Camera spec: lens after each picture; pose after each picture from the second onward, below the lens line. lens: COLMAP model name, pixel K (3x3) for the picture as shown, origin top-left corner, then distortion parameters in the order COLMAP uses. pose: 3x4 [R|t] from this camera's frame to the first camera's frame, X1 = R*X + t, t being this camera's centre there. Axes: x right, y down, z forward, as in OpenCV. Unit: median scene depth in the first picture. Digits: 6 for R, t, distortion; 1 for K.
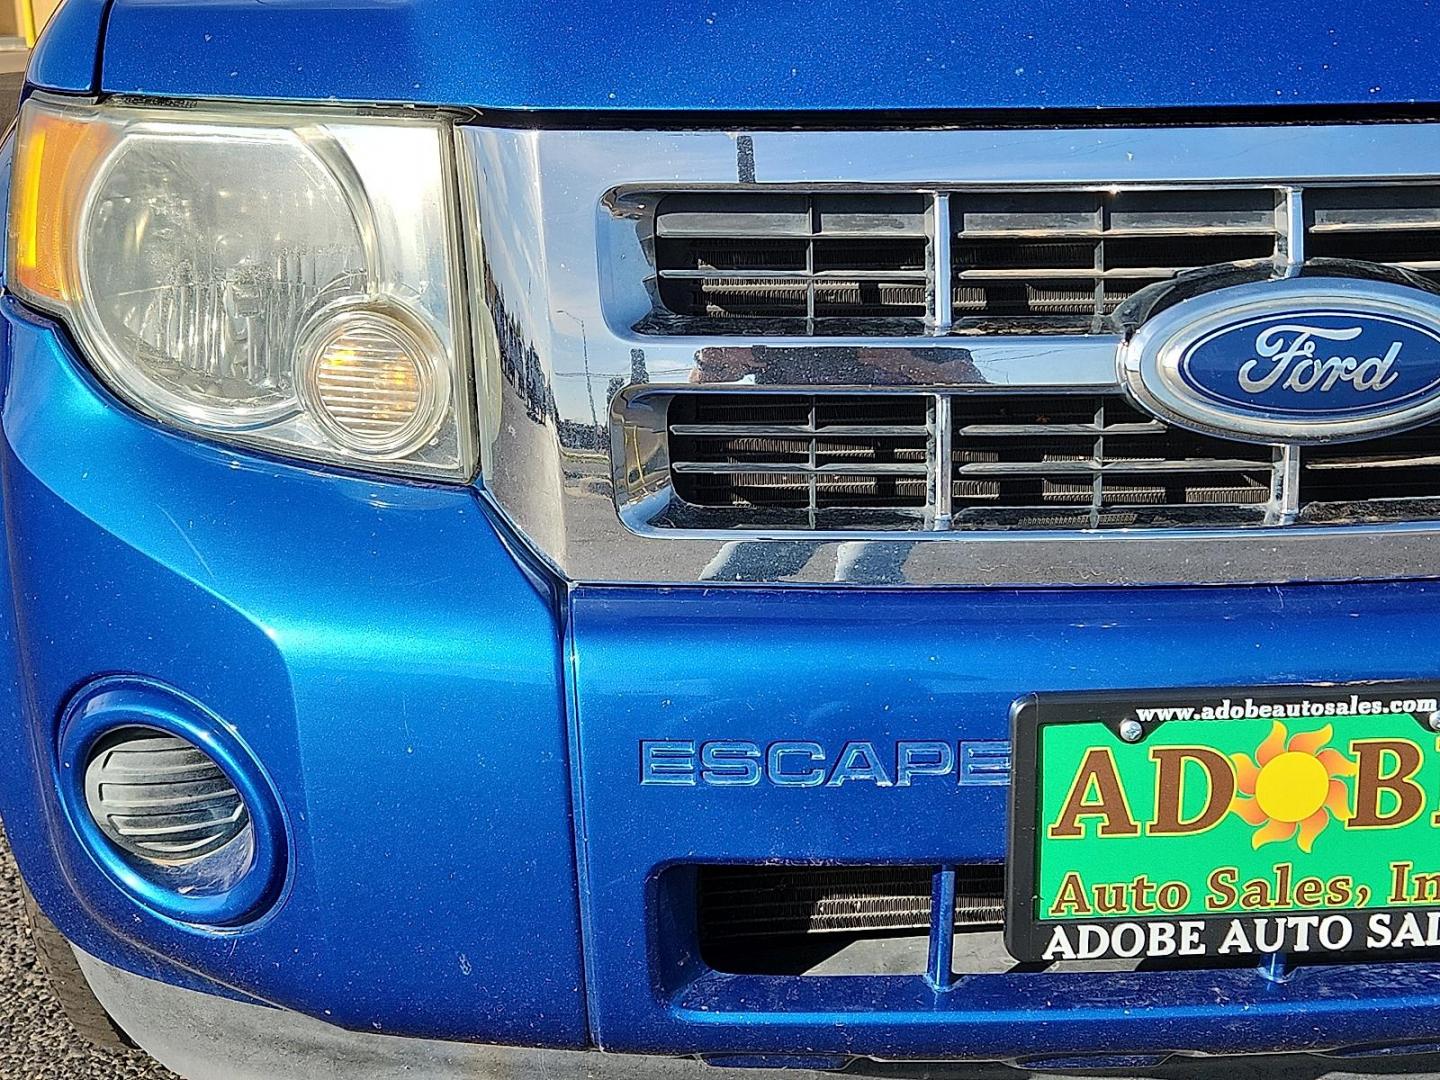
lens RADIAL K [[2012.5, 0, 718.1], [0, 2012.5, 515.8], [0, 0, 1]] dist [0.070941, -0.060629]
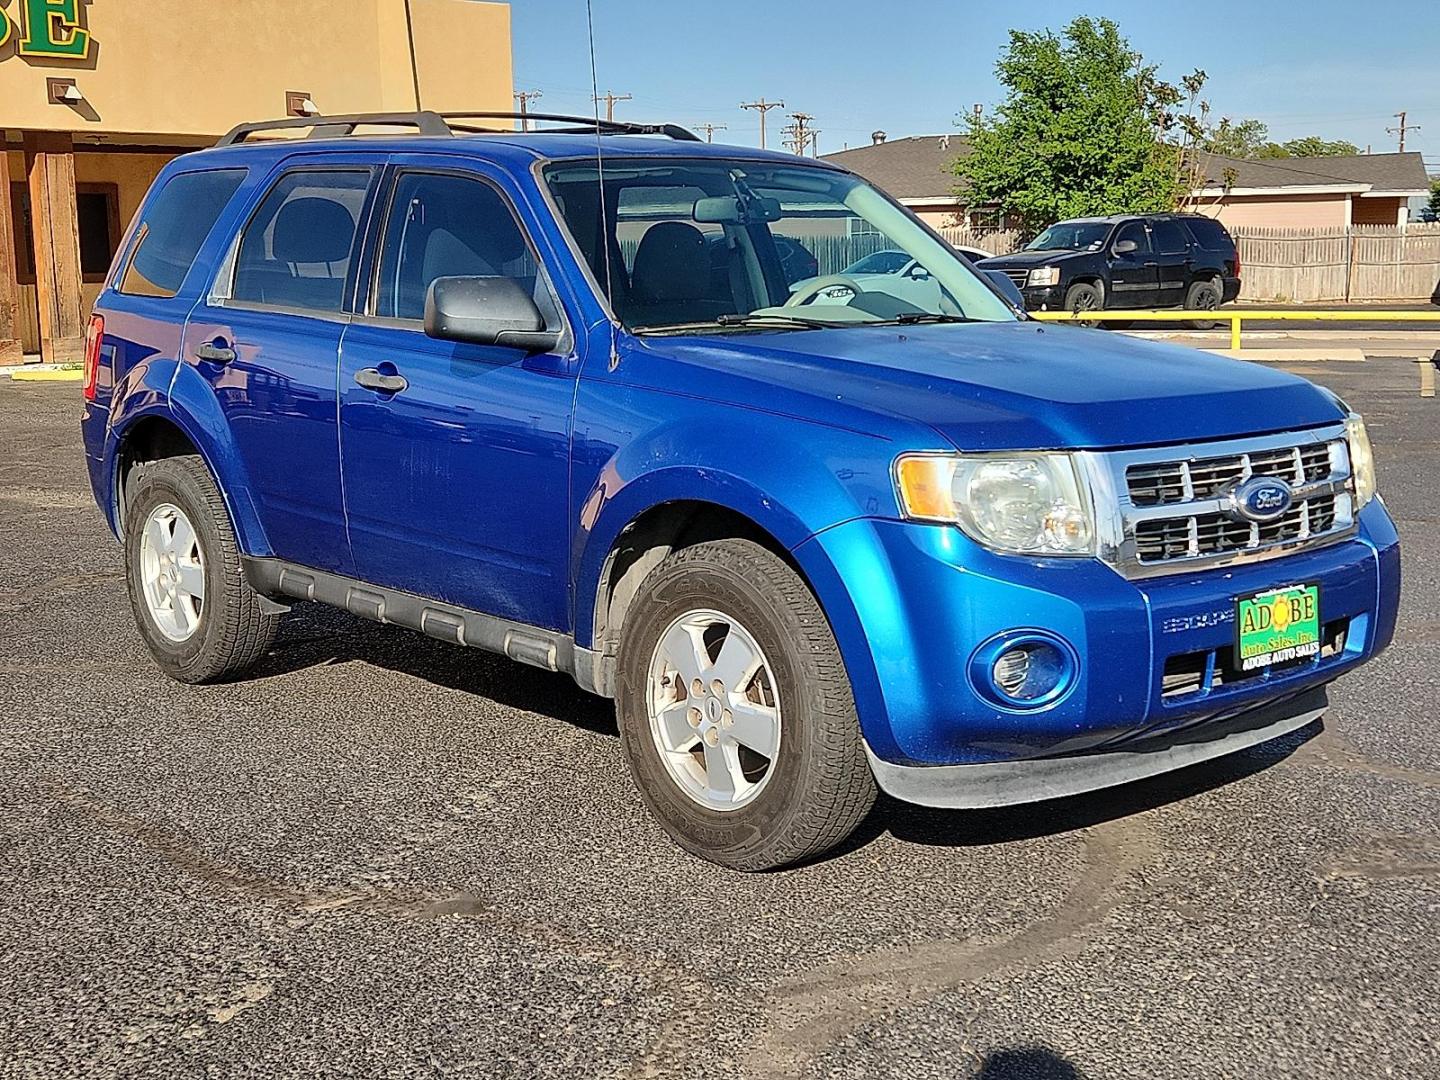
lens RADIAL K [[2012.5, 0, 718.1], [0, 2012.5, 515.8], [0, 0, 1]] dist [0.070941, -0.060629]
pose [[0.815495, -0.085694, 0.572385, -2.630268], [0.168029, 0.981436, -0.092462, 0.127296], [-0.553836, 0.171579, 0.814756, -1.453348]]
